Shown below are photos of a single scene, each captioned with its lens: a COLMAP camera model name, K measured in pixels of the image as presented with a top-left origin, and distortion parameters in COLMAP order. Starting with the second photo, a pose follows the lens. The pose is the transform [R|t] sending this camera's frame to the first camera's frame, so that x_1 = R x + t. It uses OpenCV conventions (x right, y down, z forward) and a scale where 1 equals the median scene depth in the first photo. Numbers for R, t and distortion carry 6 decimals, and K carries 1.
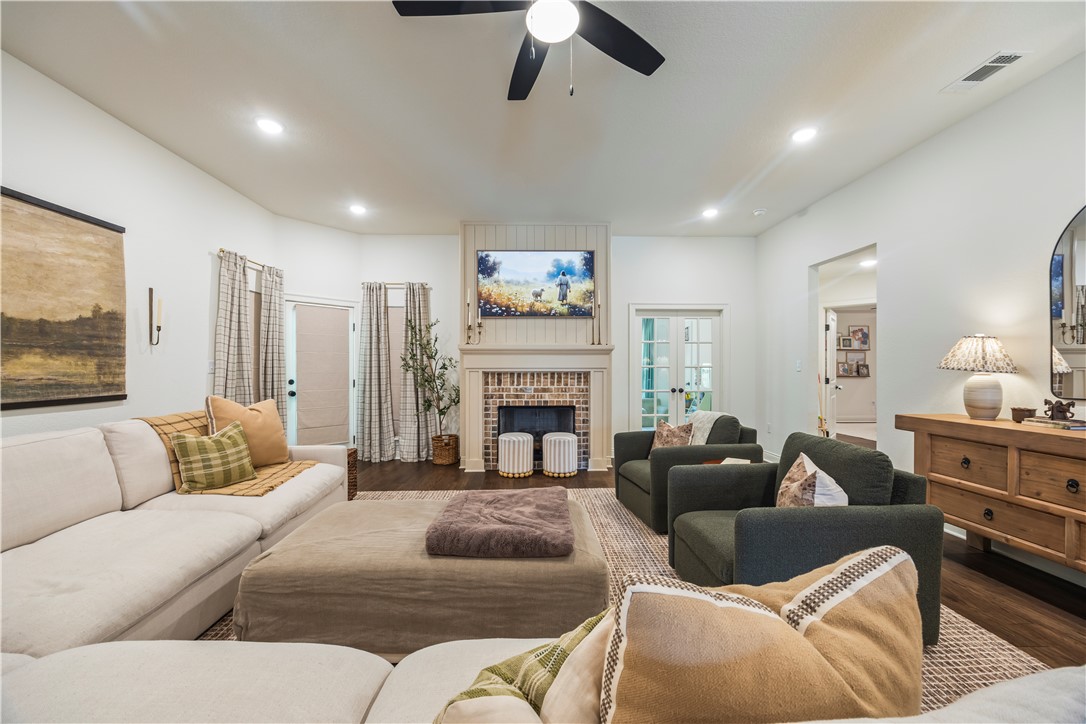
lens RADIAL K [[412.3, 0, 541.1], [0, 412.3, 371.8], [0, 0, 1]] dist [-0.002138, -0.000591]
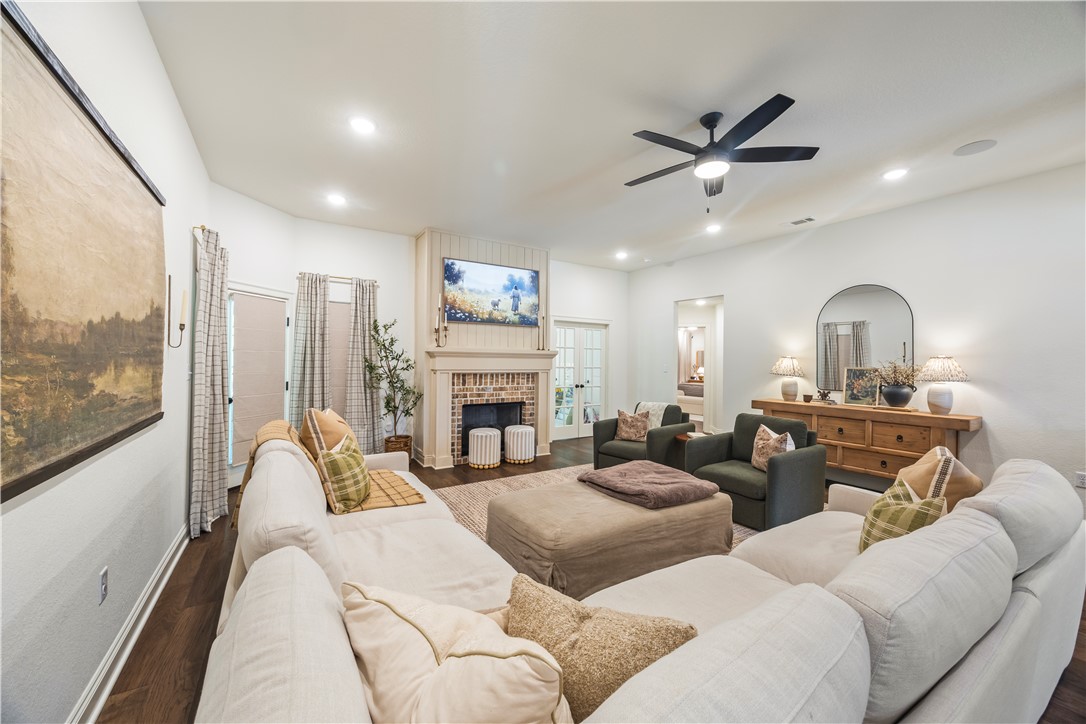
lens RADIAL K [[412.3, 0, 543.0], [0, 412.3, 353.0], [0, 0, 1]] dist [-0.002138, -0.000591]
pose [[0.859849, 0.020225, 0.510148, -0.475786], [-0.007313, 0.999600, -0.027303, -0.024631], [-0.510497, 0.019746, 0.859653, -0.027592]]
